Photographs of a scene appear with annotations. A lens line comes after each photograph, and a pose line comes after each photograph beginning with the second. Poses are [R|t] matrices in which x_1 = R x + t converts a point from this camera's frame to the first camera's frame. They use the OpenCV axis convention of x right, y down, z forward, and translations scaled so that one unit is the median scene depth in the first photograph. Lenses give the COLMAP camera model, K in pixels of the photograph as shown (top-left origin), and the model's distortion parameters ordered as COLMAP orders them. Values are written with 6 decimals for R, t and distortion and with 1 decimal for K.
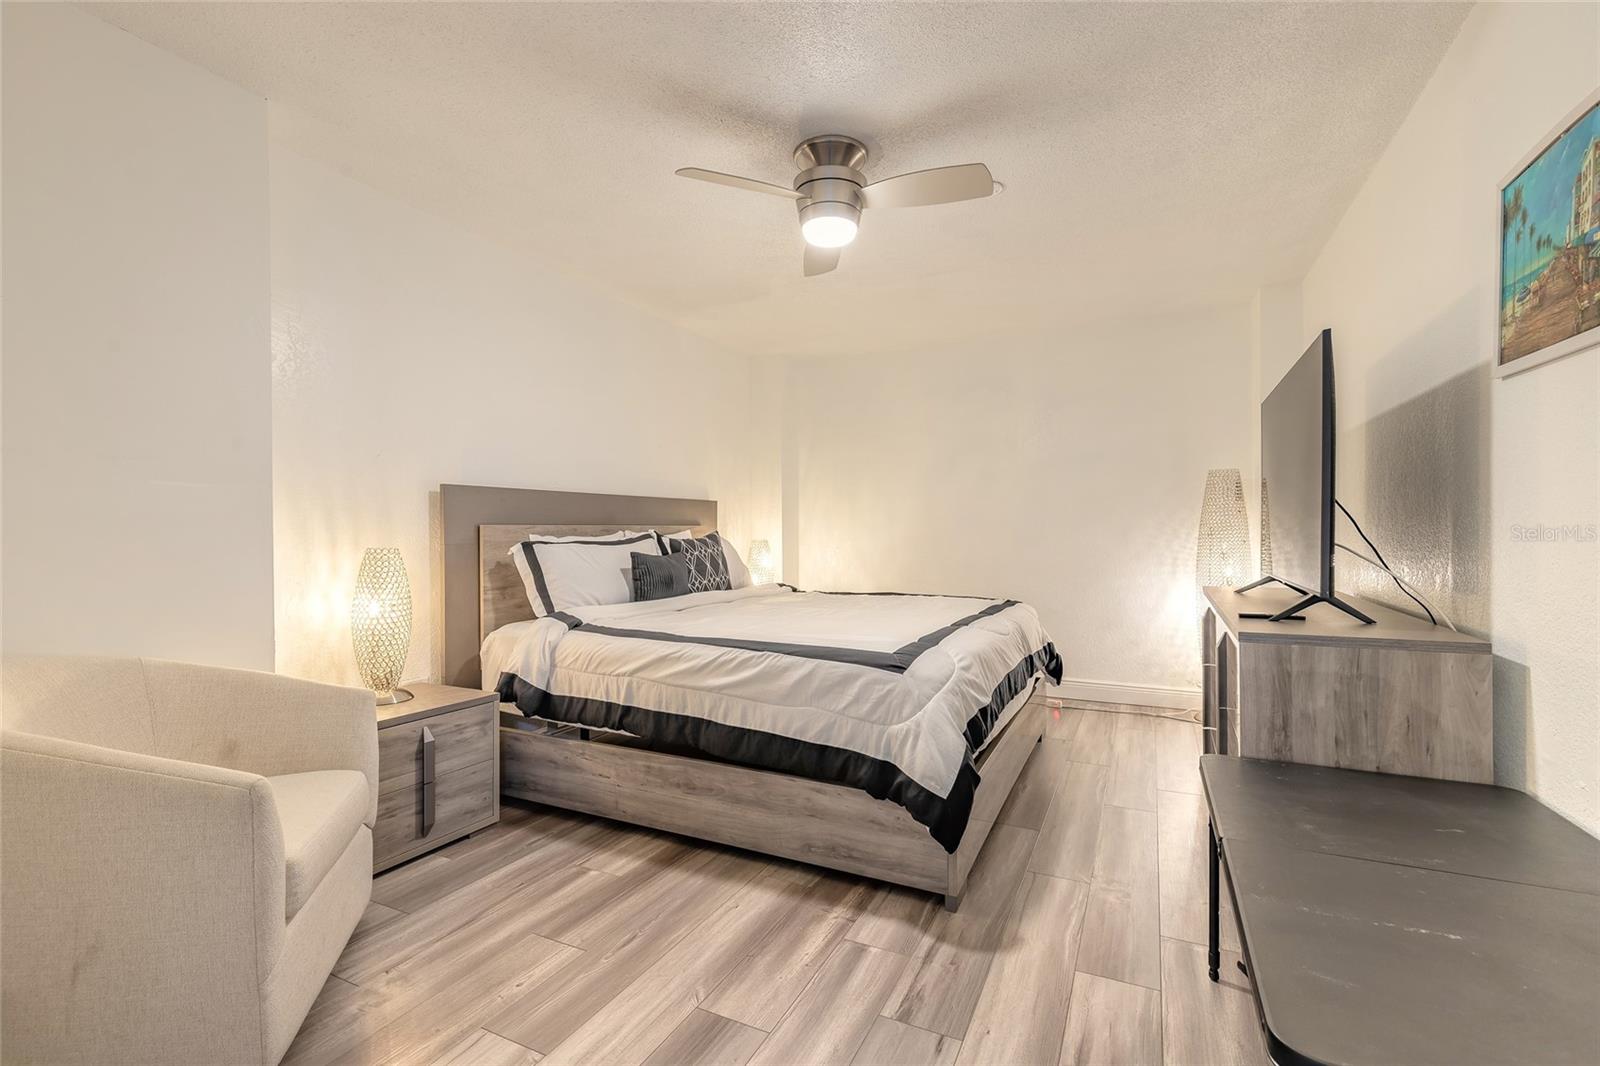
lens RADIAL K [[720.2, 0, 806.2], [0, 720.2, 537.4], [0, 0, 1]] dist [0.005655, -0.000365]
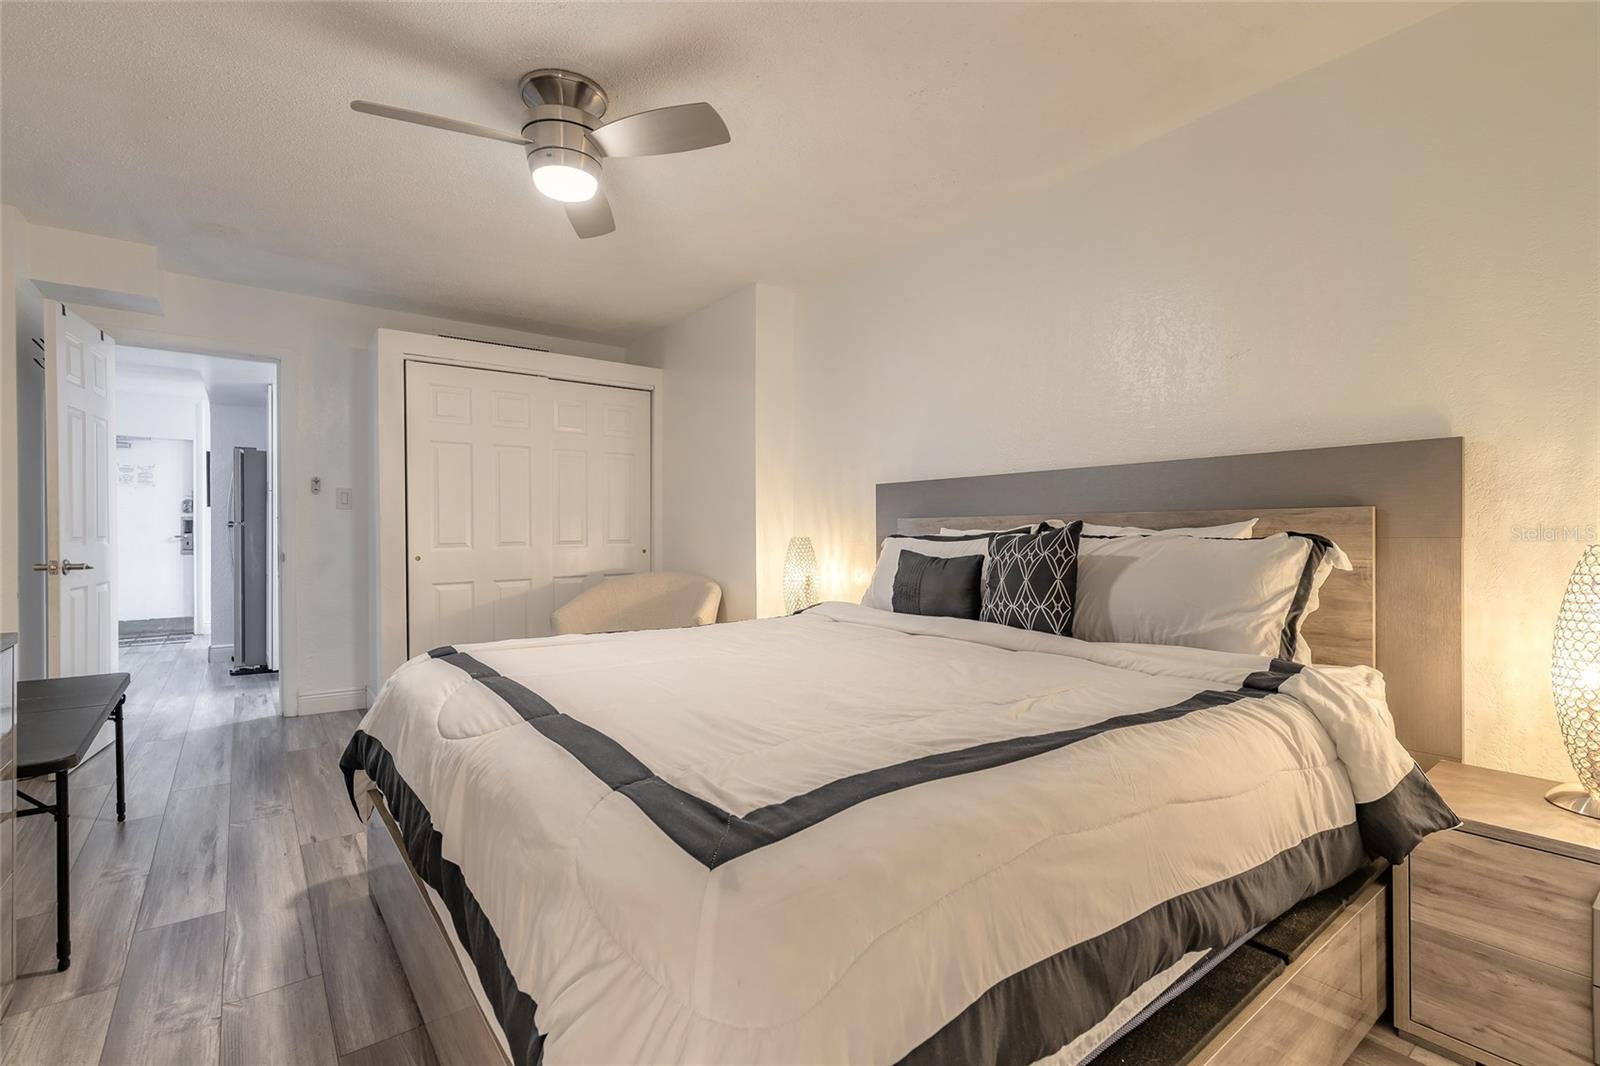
lens RADIAL K [[720.2, 0, 789.9], [0, 720.2, 539.2], [0, 0, 1]] dist [0.005655, -0.000365]
pose [[-0.458163, 0.011914, -0.888789, 0.787588], [-0.005882, 0.999848, 0.016435, -0.005594], [0.888849, 0.012758, -0.458023, 1.868990]]
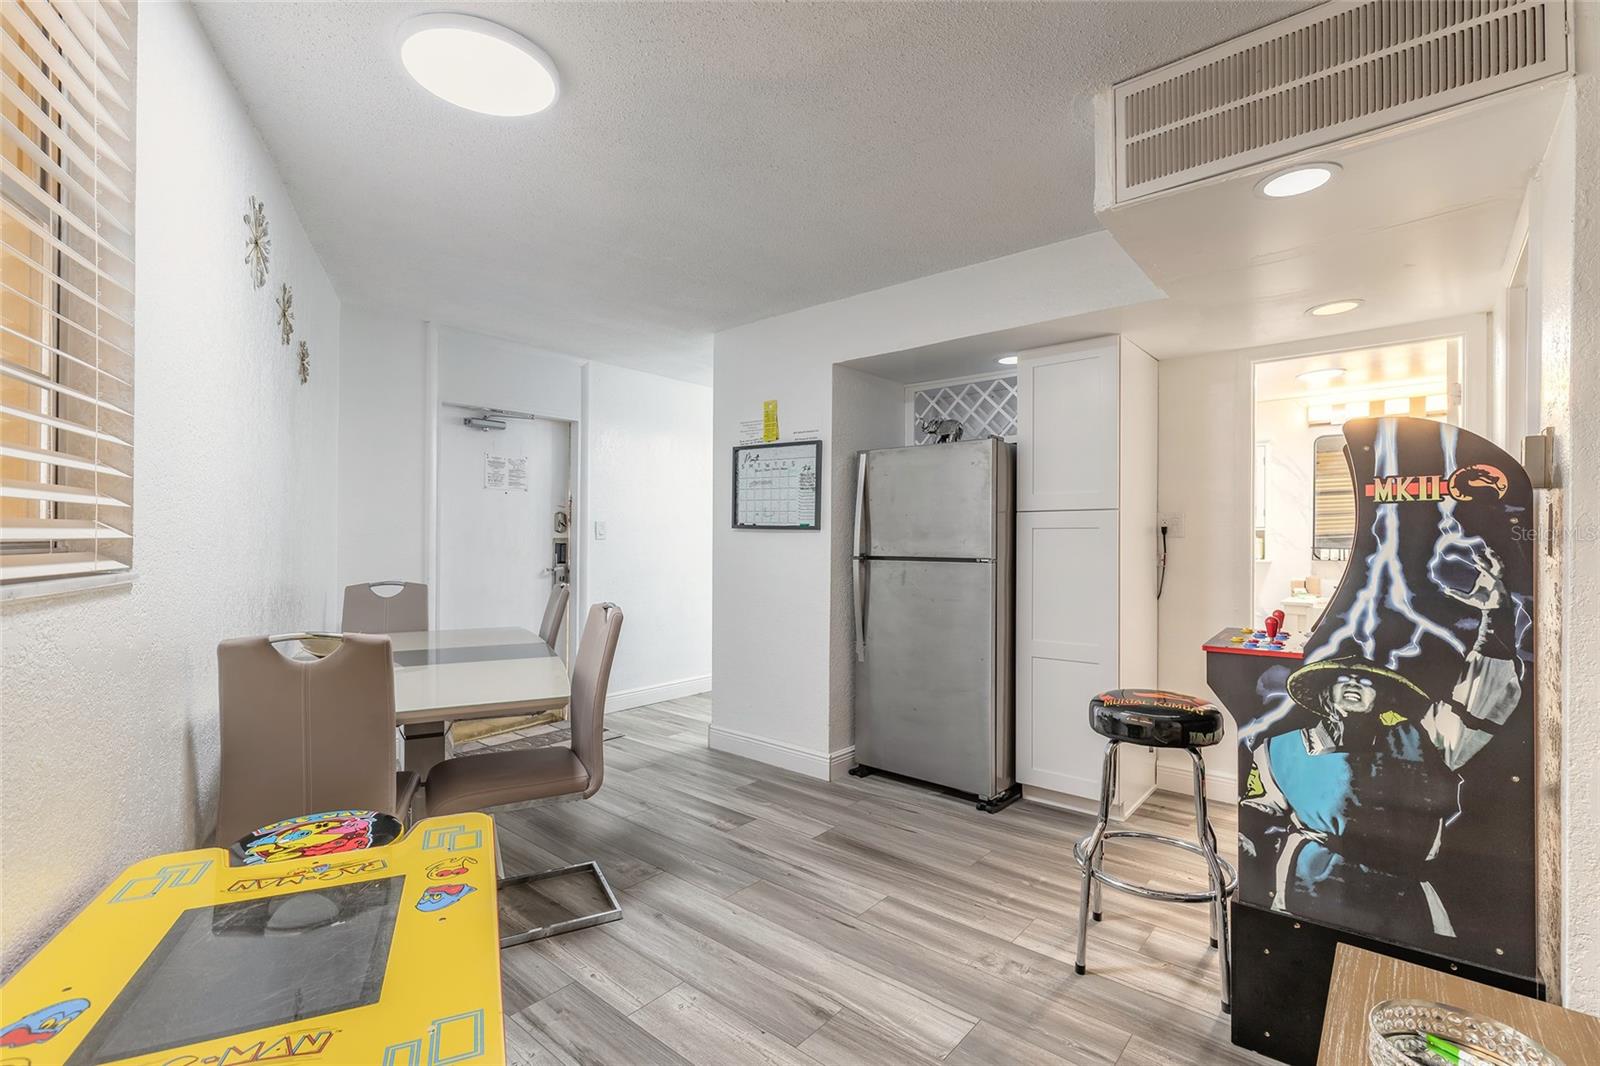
lens RADIAL K [[720.2, 0, 798.1], [0, 720.2, 534.7], [0, 0, 1]] dist [0.005655, -0.000365]
pose [[-0.252665, -0.007367, -0.967526, 1.020495], [-0.014911, 0.999882, -0.003719, -0.052245], [0.967439, 0.013487, -0.252745, -0.944573]]
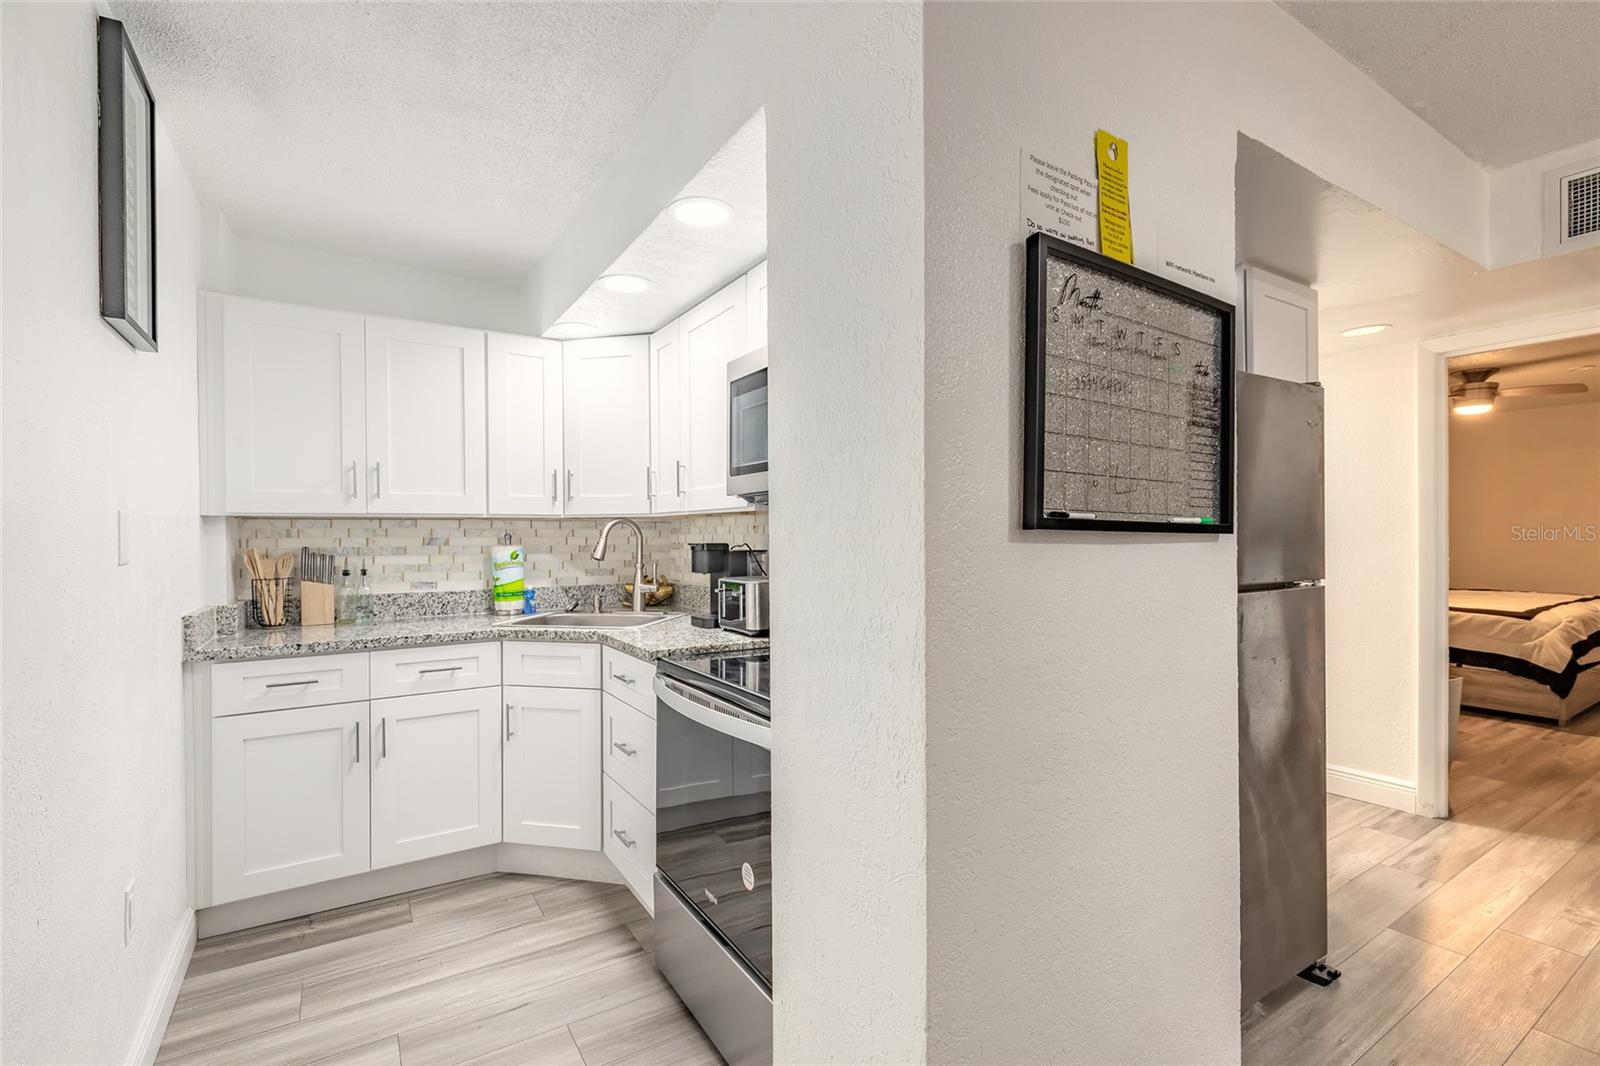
lens RADIAL K [[720.2, 0, 799.1], [0, 720.2, 537.0], [0, 0, 1]] dist [0.005655, -0.000365]
pose [[0.850604, -0.004426, -0.525788, -0.614020], [0.002821, 0.999989, -0.003854, -0.066735], [0.525799, 0.001795, 0.850607, -2.101791]]
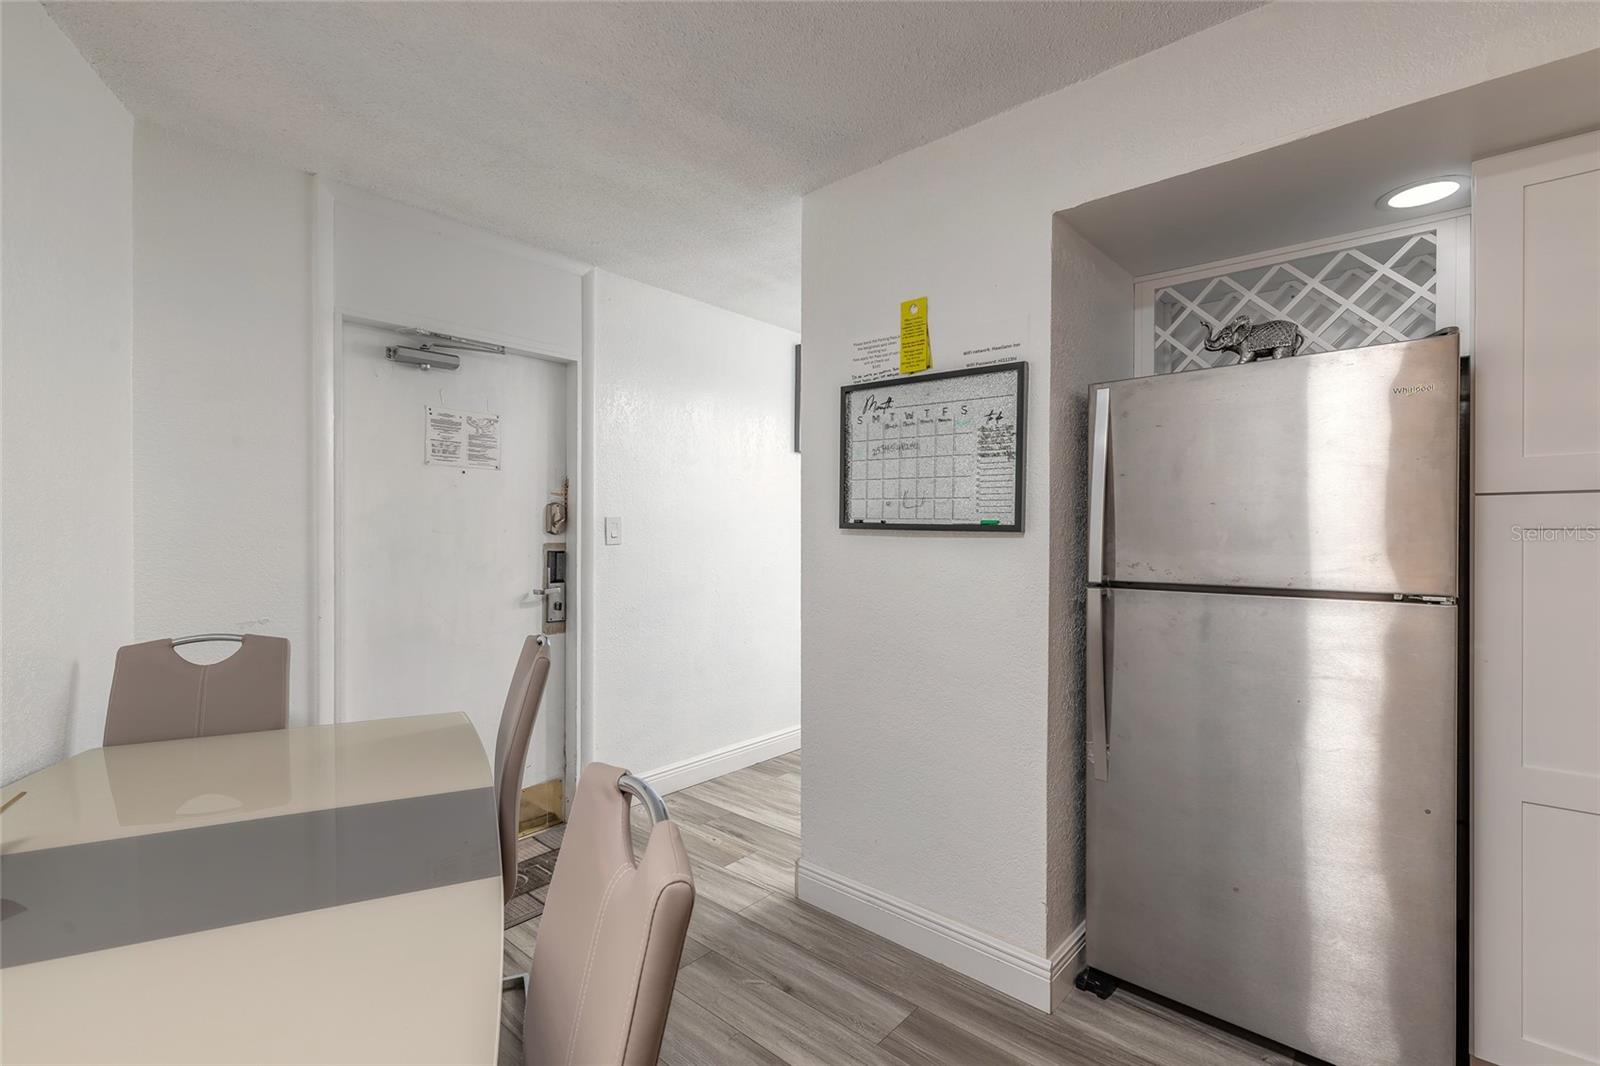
lens RADIAL K [[720.2, 0, 795.5], [0, 720.2, 535.7], [0, 0, 1]] dist [0.005655, -0.000365]
pose [[-0.276243, 0.004788, -0.961076, 0.307358], [-0.011194, 0.999904, 0.008199, -0.070656], [0.961023, 0.013024, -0.276163, -1.348433]]
